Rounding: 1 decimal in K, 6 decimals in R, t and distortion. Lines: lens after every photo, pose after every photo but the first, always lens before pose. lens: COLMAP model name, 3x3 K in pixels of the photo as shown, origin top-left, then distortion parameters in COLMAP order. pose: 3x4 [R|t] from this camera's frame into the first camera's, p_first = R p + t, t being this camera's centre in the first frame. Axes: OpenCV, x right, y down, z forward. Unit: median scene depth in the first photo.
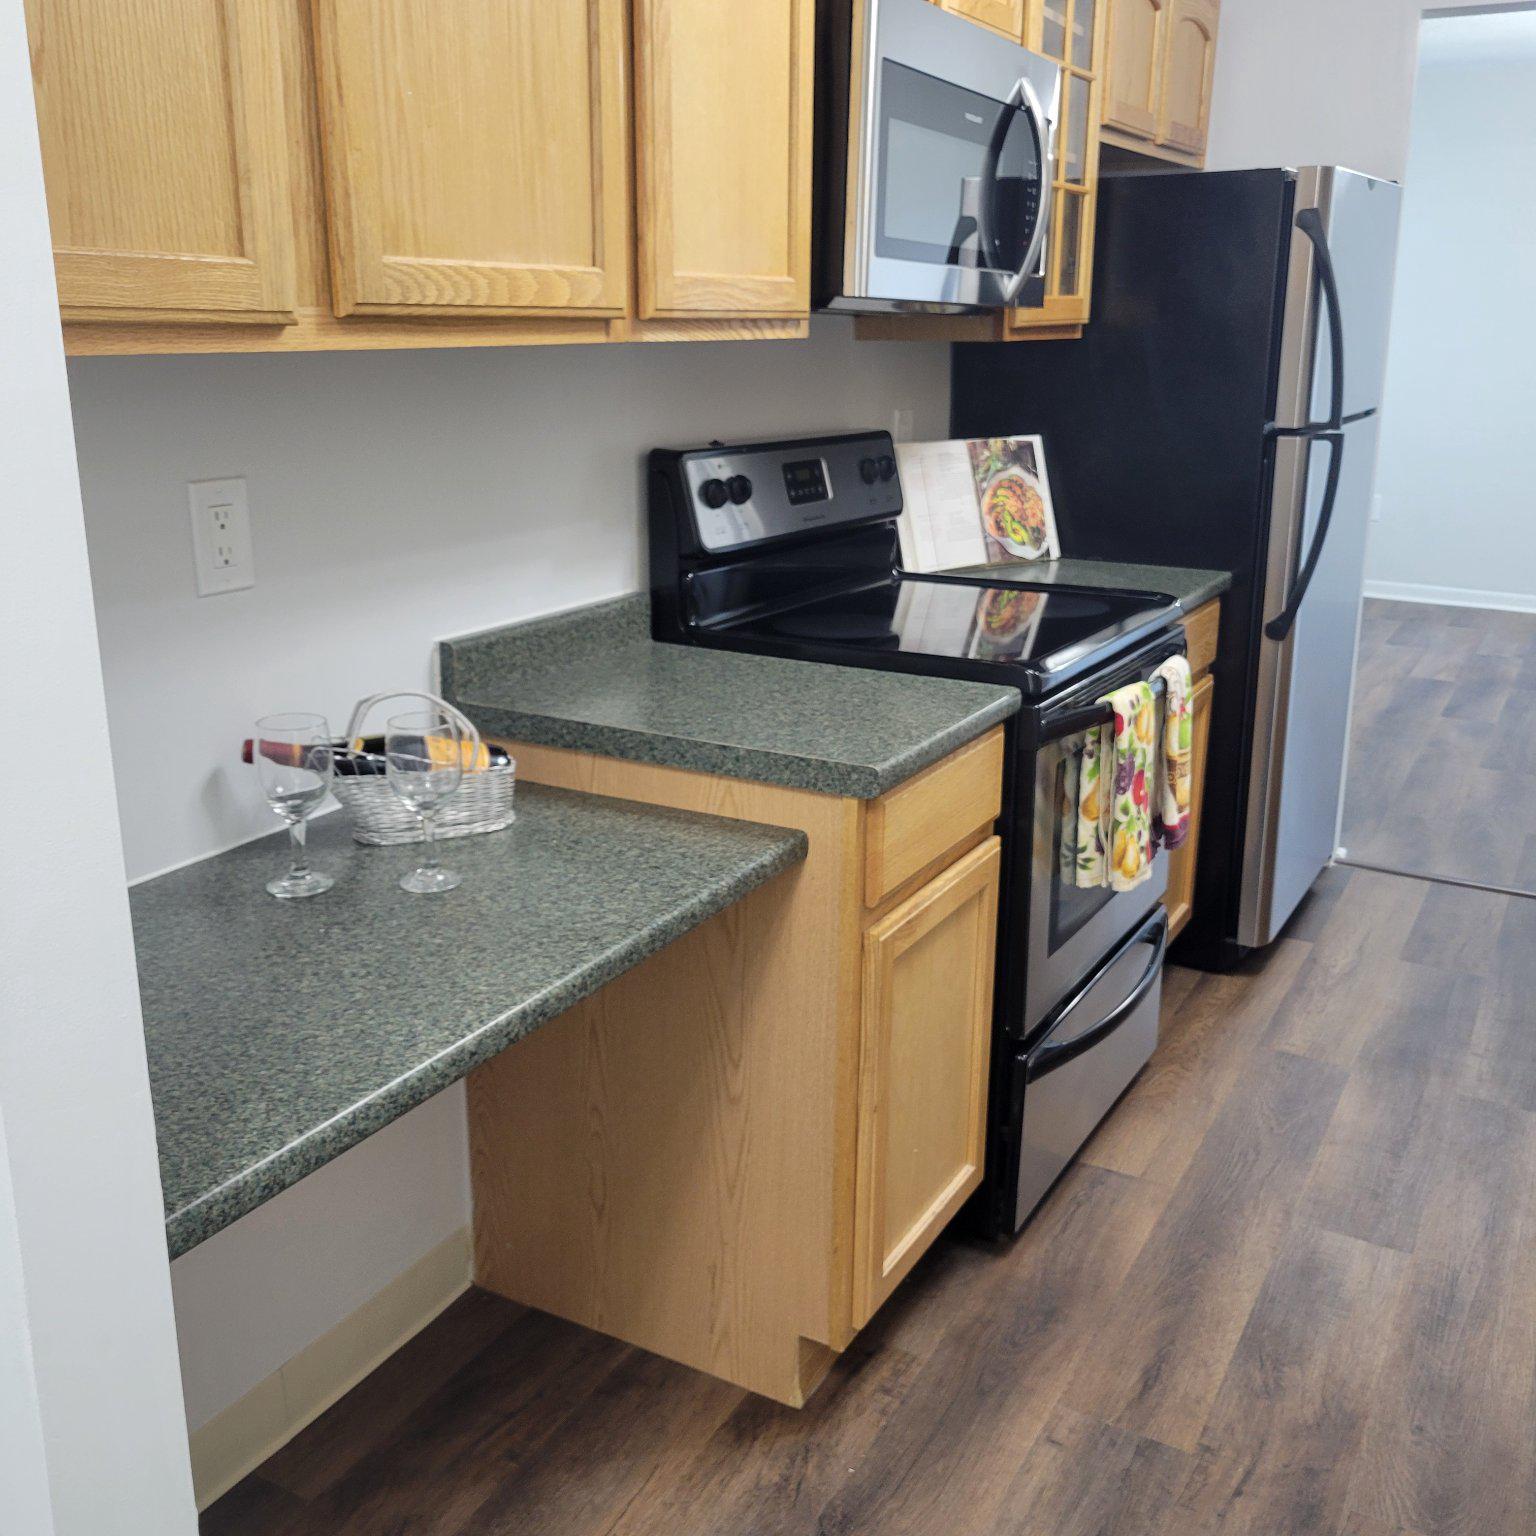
lens RADIAL K [[1546.6, 0, 776.3], [0, 1546.6, 760.7], [0, 0, 1]] dist [0.025820, 0.026861]
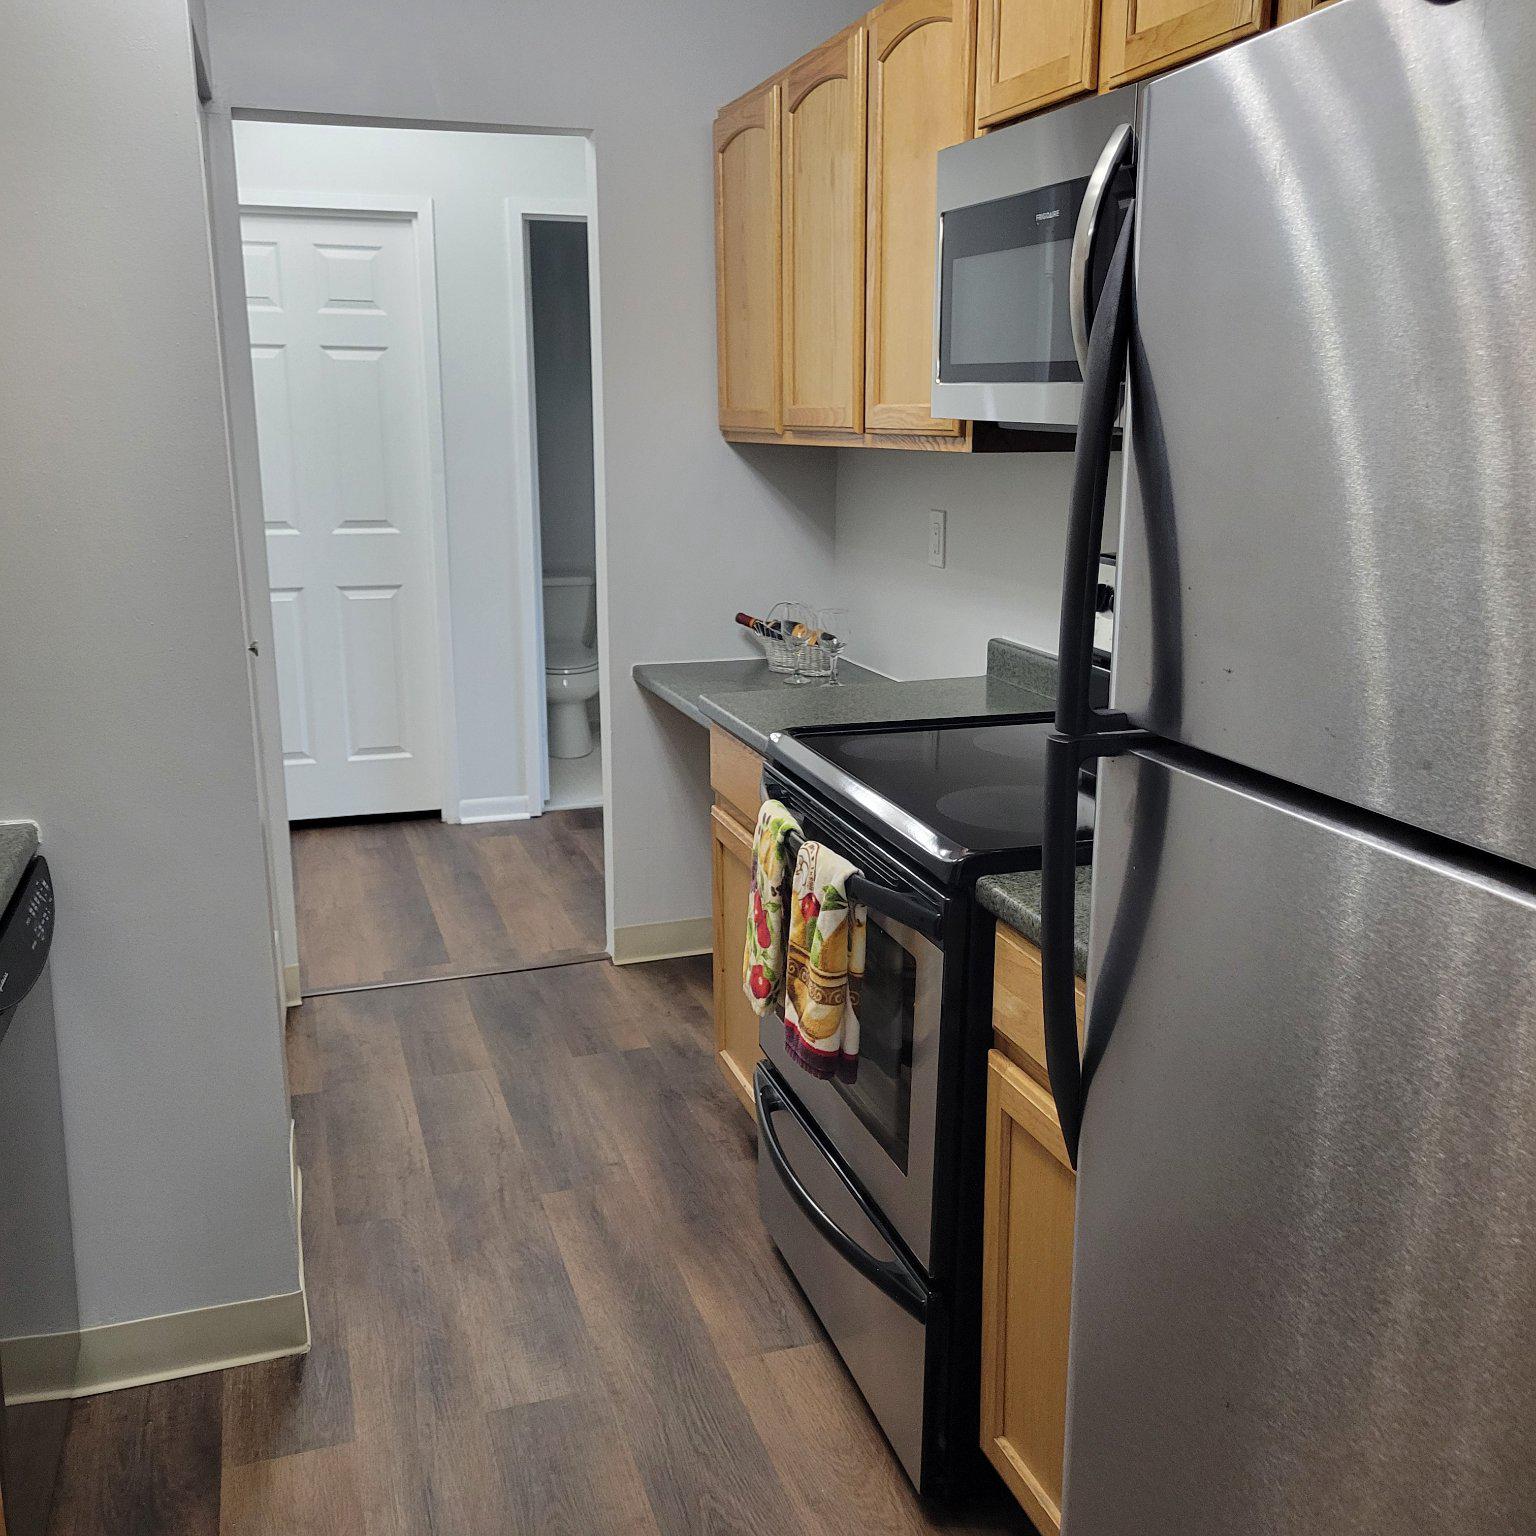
lens RADIAL K [[1546.6, 0, 776.3], [0, 1546.6, 760.7], [0, 0, 1]] dist [0.025820, 0.026861]
pose [[-0.682326, 0.156777, -0.714040, 1.007380], [-0.198673, 0.900207, 0.387501, -0.493639], [0.703534, 0.406262, -0.583087, 1.696521]]
